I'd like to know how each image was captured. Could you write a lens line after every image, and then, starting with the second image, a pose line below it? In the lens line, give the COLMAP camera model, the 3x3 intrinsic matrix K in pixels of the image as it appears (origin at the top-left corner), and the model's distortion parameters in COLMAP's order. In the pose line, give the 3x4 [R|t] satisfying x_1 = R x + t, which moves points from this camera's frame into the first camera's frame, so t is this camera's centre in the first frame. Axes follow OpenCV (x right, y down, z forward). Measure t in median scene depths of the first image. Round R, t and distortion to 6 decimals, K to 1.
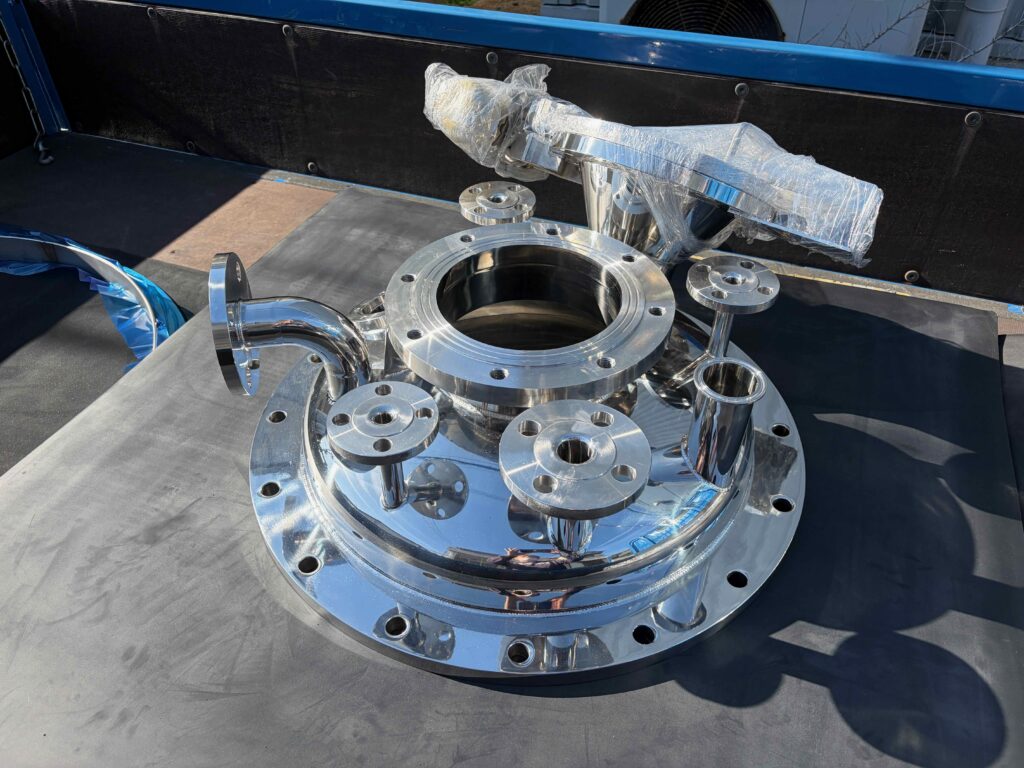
lens RADIAL K [[774.4, 0, 511.9], [0, 774.4, 383.4], [0, 0, 1]] dist [0.000169, -0.002458]
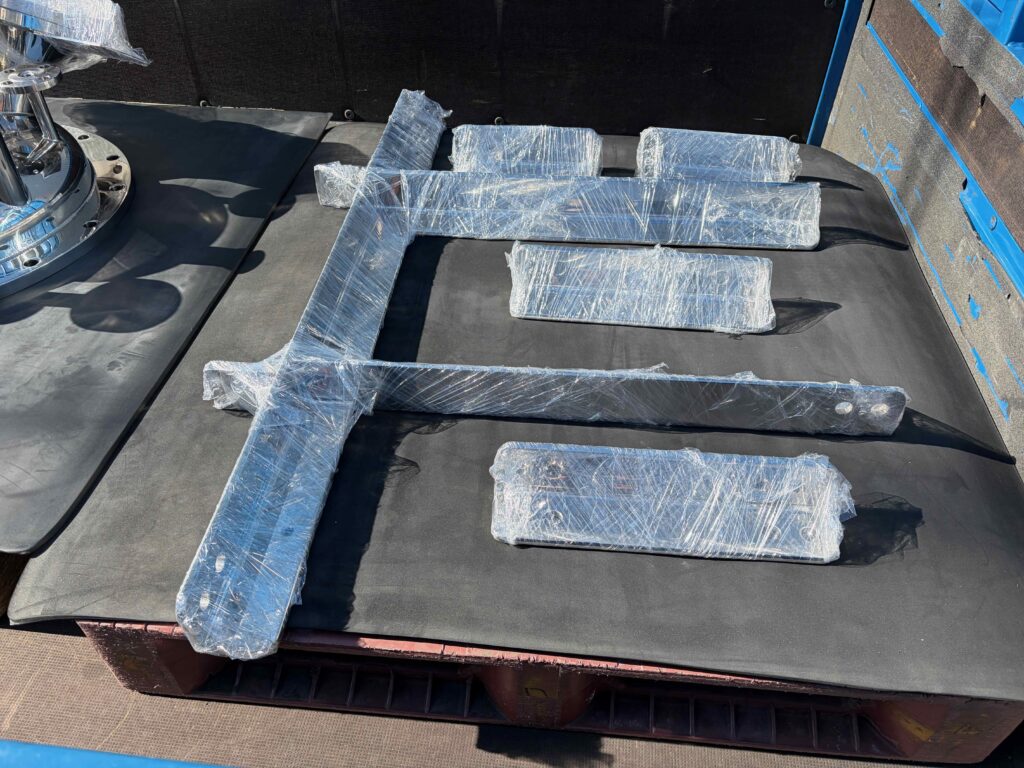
lens RADIAL K [[774.4, 0, 512.0], [0, 774.4, 384.6], [0, 0, 1]] dist [0.000169, -0.002458]
pose [[0.964876, -0.171022, 0.199411, 0.812831], [0.164151, 0.985135, 0.050621, 0.535665], [-0.205105, -0.016110, 0.978607, -0.640480]]
